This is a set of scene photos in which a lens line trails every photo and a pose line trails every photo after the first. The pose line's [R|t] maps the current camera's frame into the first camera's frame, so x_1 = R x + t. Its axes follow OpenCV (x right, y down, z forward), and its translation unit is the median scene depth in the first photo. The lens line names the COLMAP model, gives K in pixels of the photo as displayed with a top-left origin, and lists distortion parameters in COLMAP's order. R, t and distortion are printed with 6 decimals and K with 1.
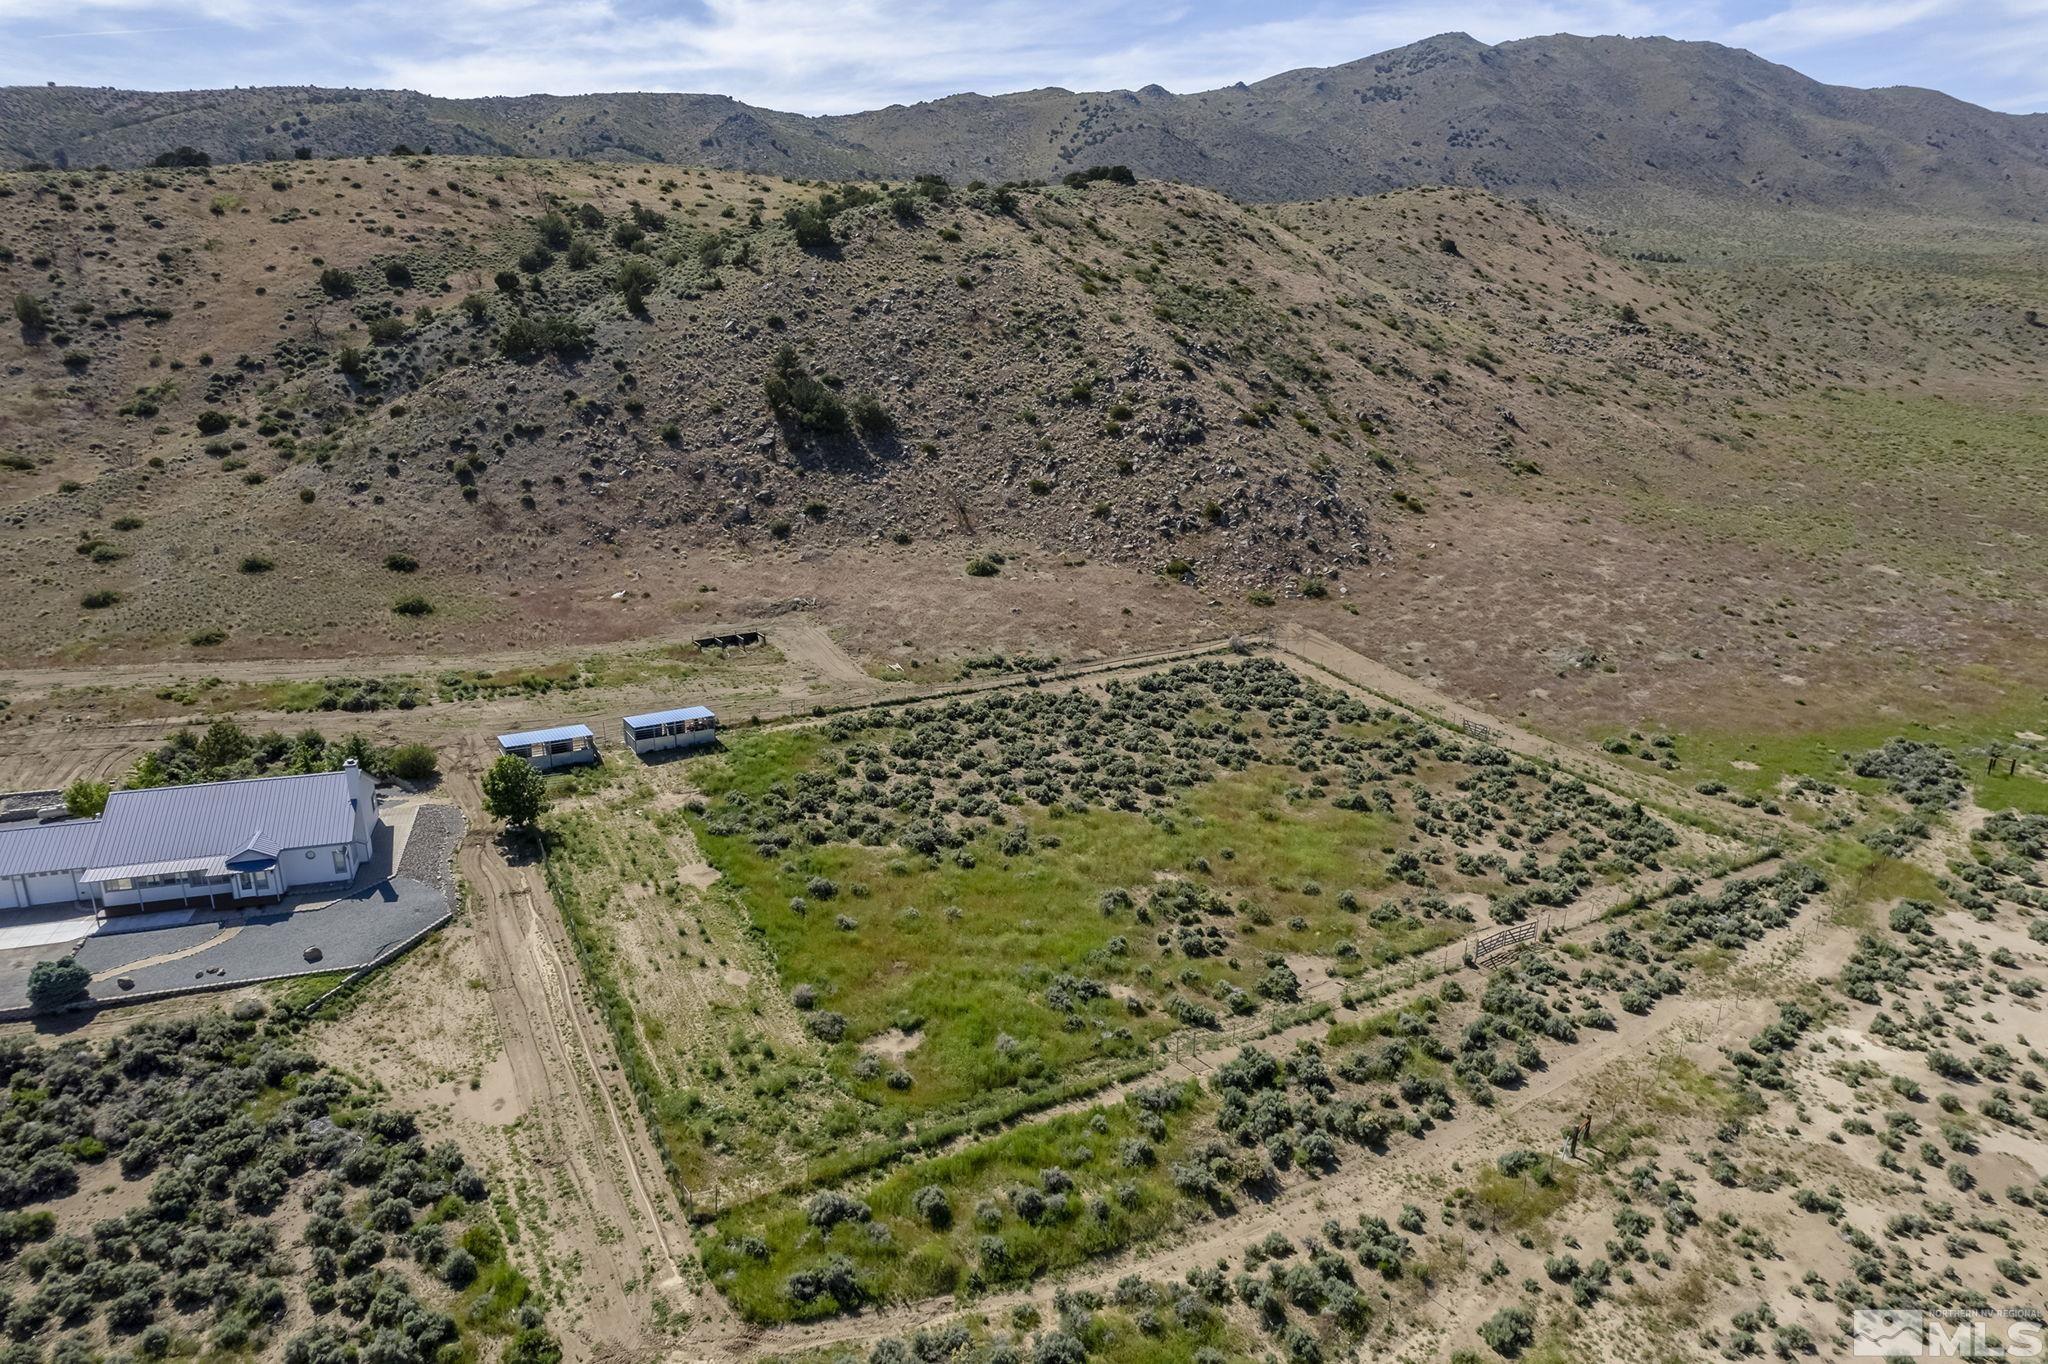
lens RADIAL K [[1310.0, 0, 1025.4], [0, 1310.0, 684.1], [0, 0, 1]] dist [-0.079097, 0.090846]
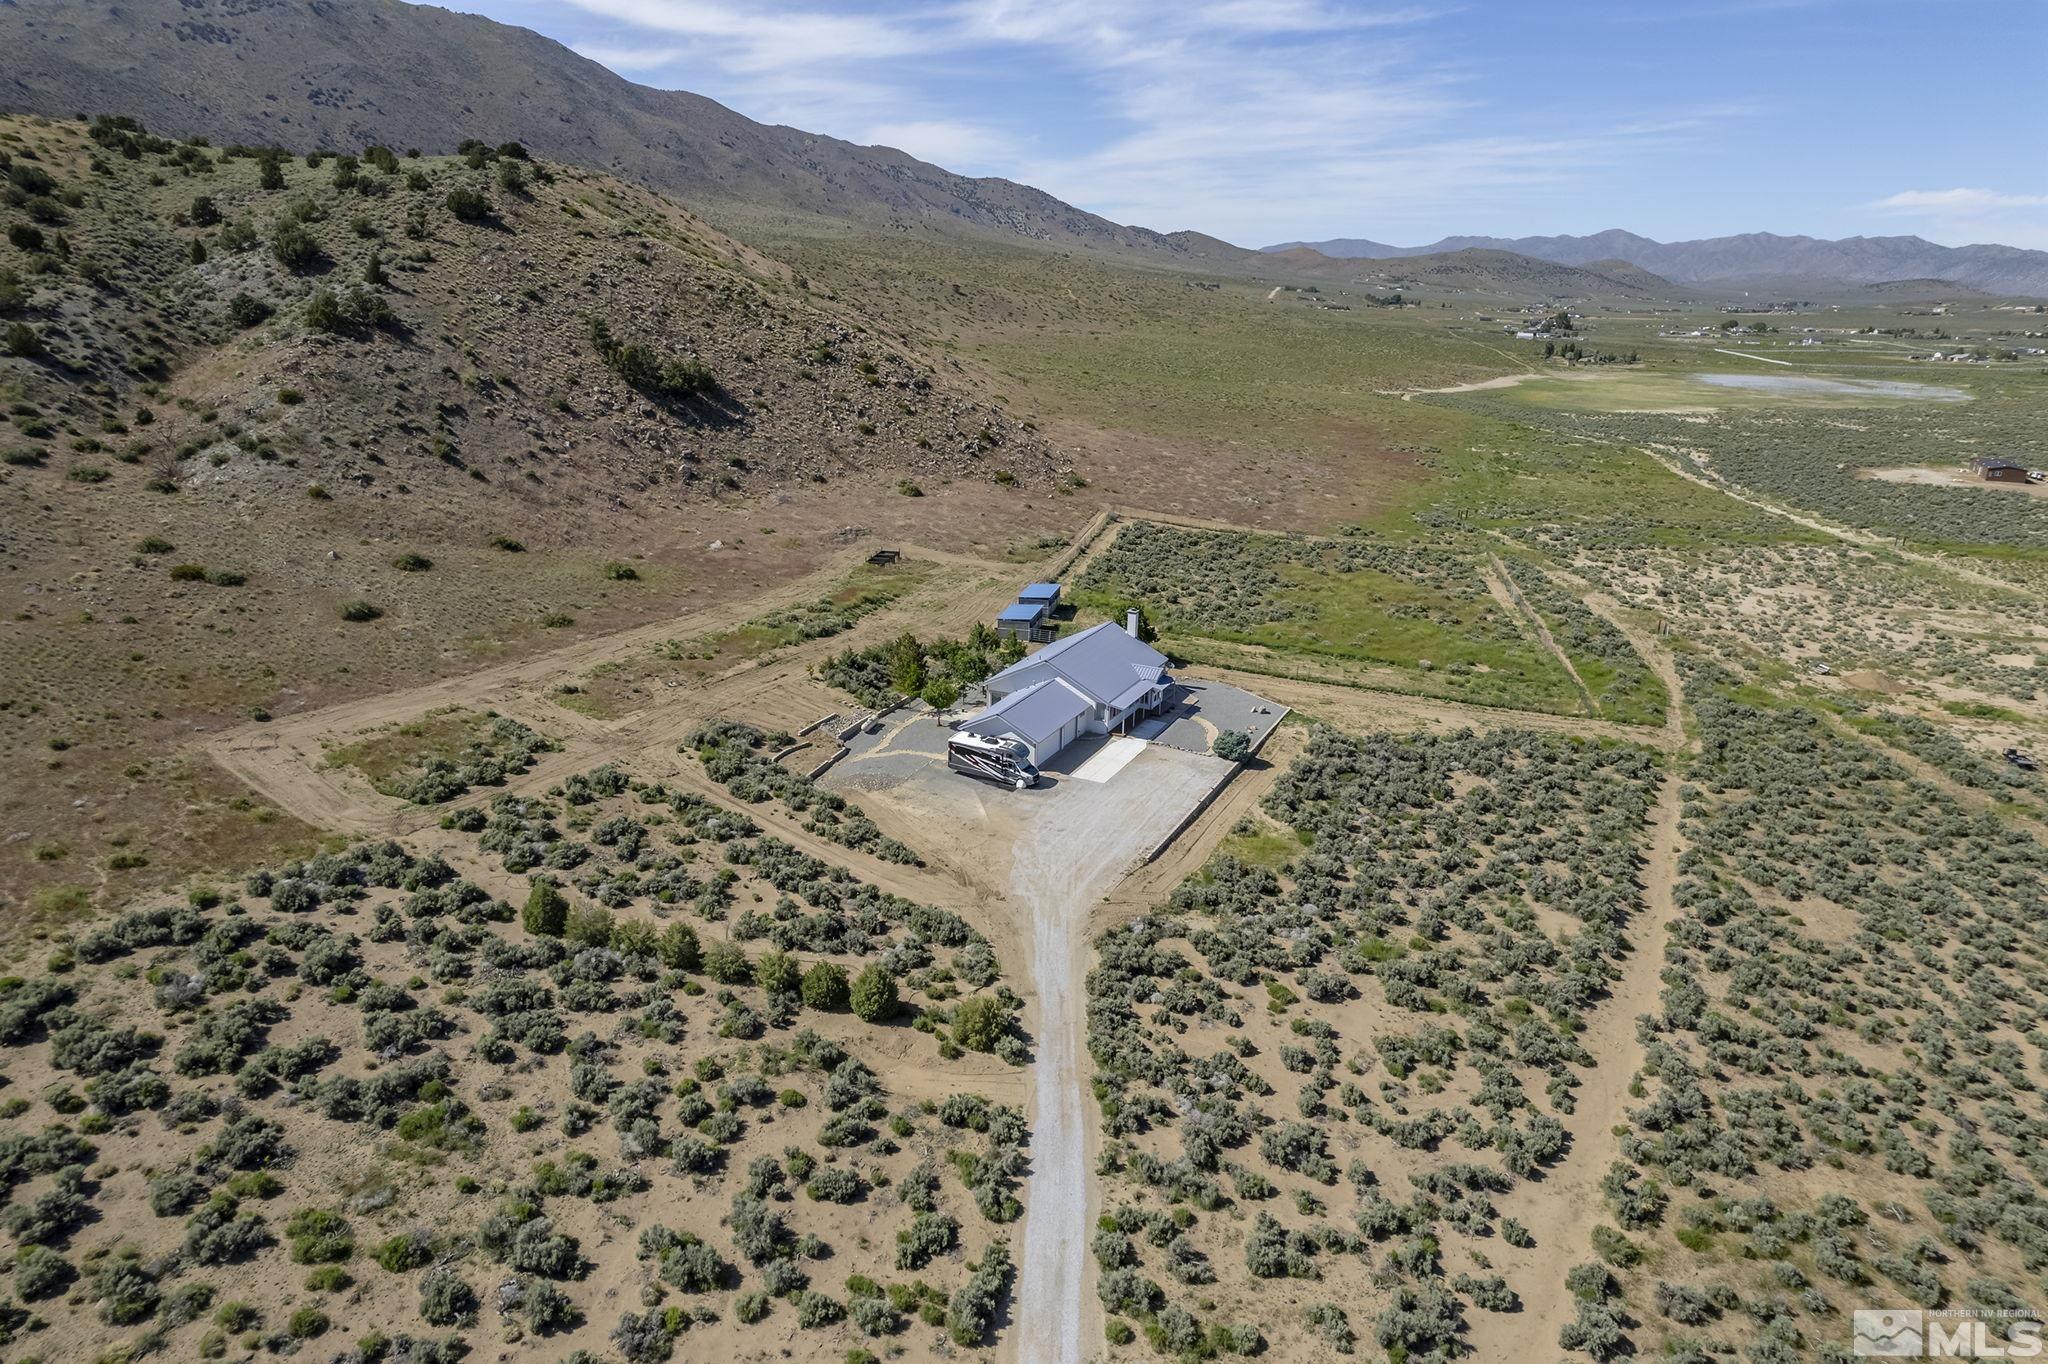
lens RADIAL K [[1291.1, 0, 1024.0], [0, 1291.1, 682.0], [0, 0, 1]] dist [-0.050681, 0.053184]
pose [[0.674195, -0.211752, 0.707546, -0.779947], [0.195893, 0.974974, 0.105128, -0.016475], [-0.712100, 0.067727, 0.698804, 0.054955]]
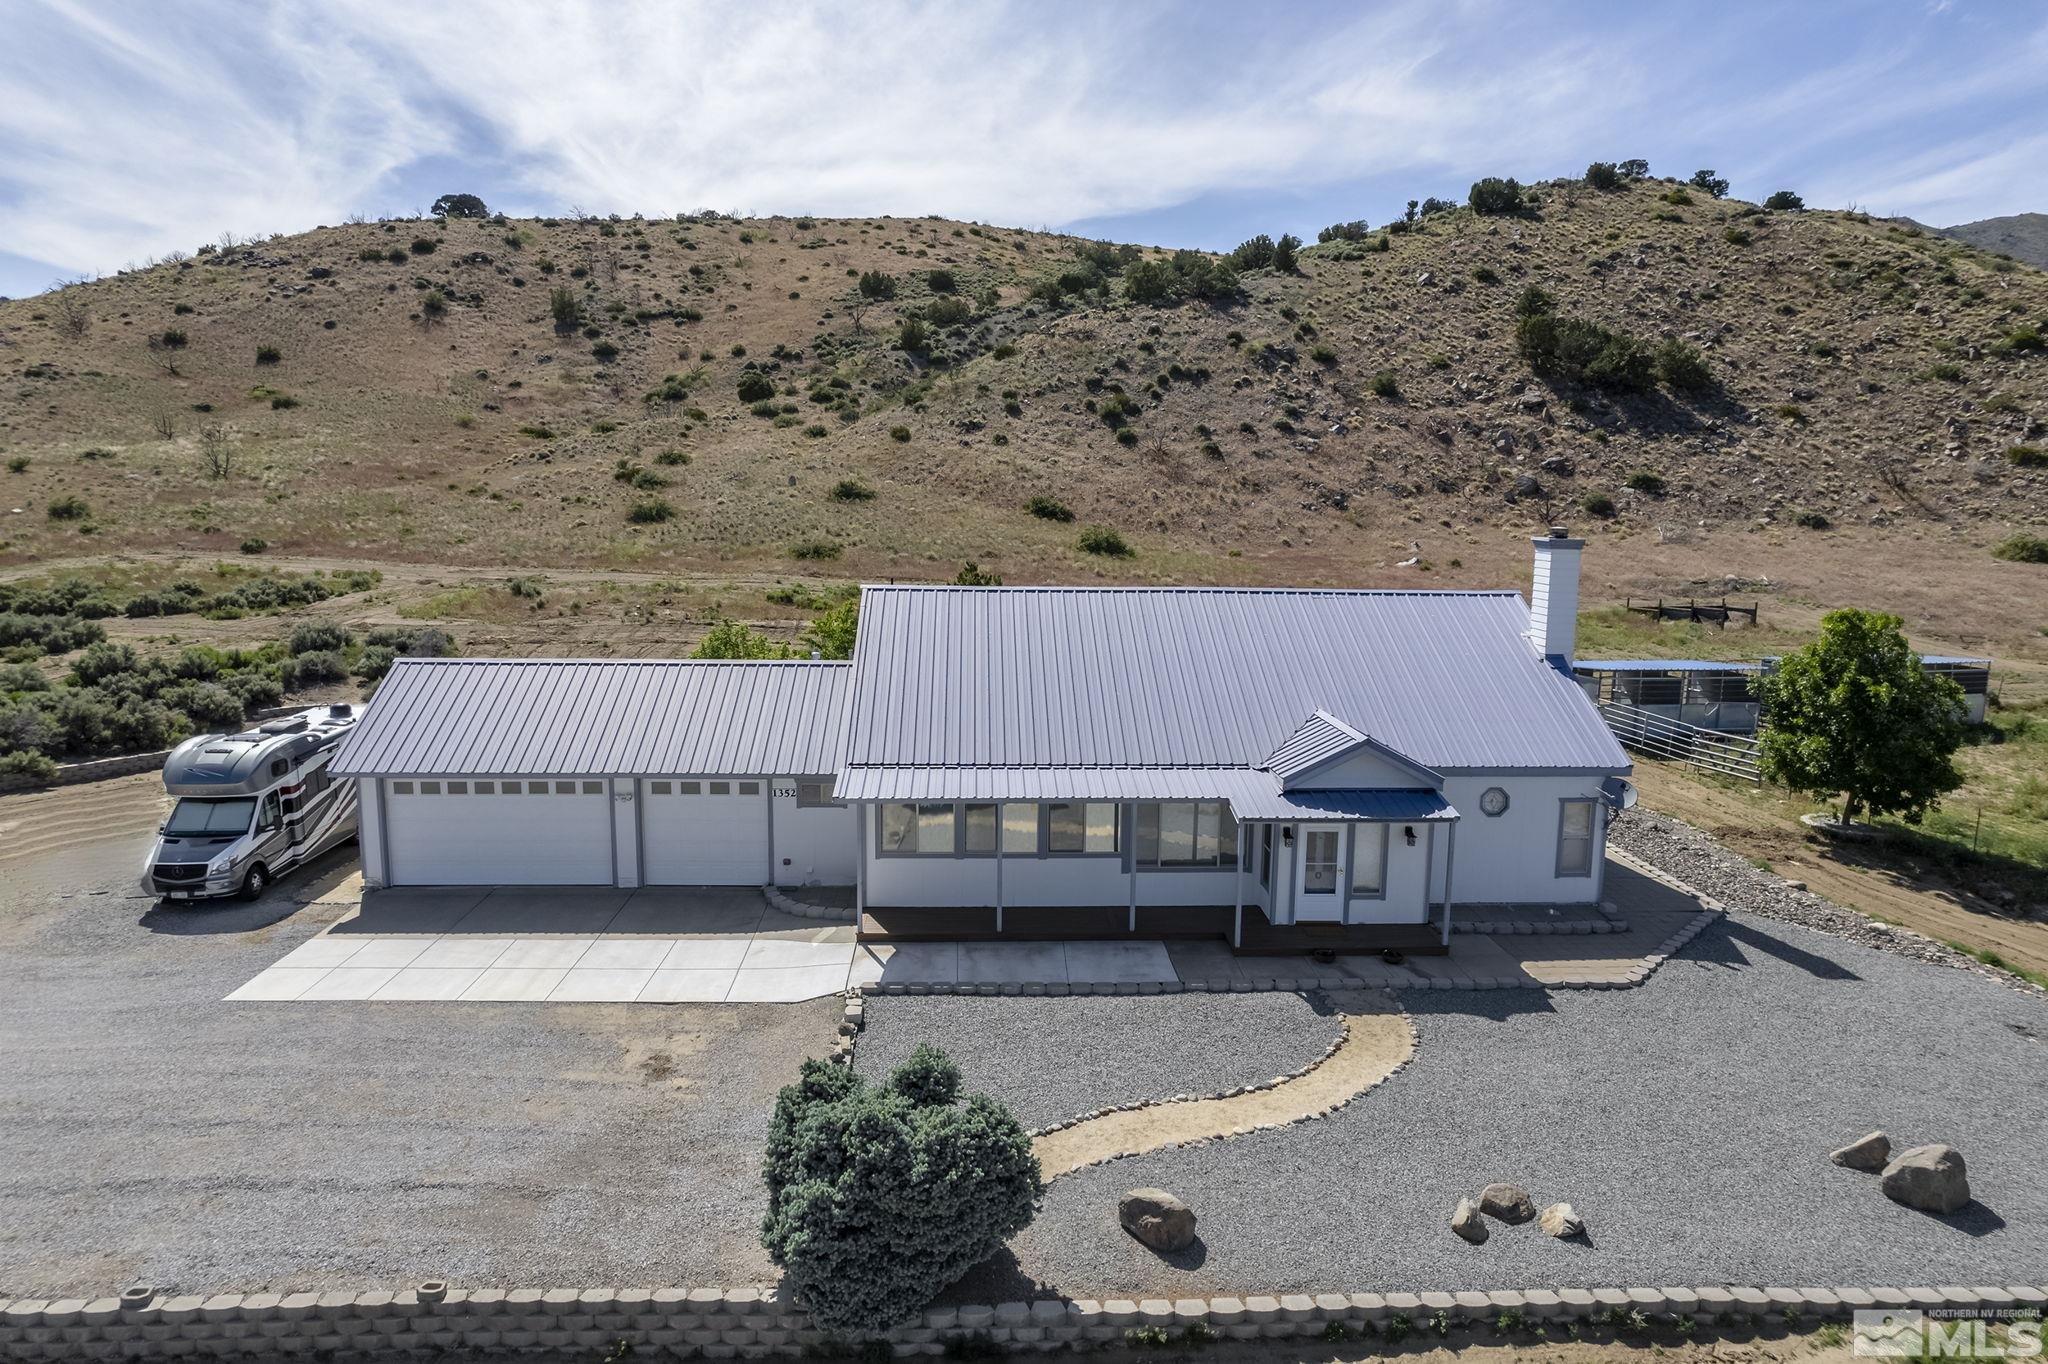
lens RADIAL K [[1308.1, 0, 1025.4], [0, 1308.1, 684.1], [0, 0, 1]] dist [-0.083256, 0.093552]
pose [[0.966835, 0.040735, -0.252132, -0.275738], [-0.079430, 0.986201, -0.145253, 0.074002], [0.242736, 0.160463, 0.956729, 0.325544]]
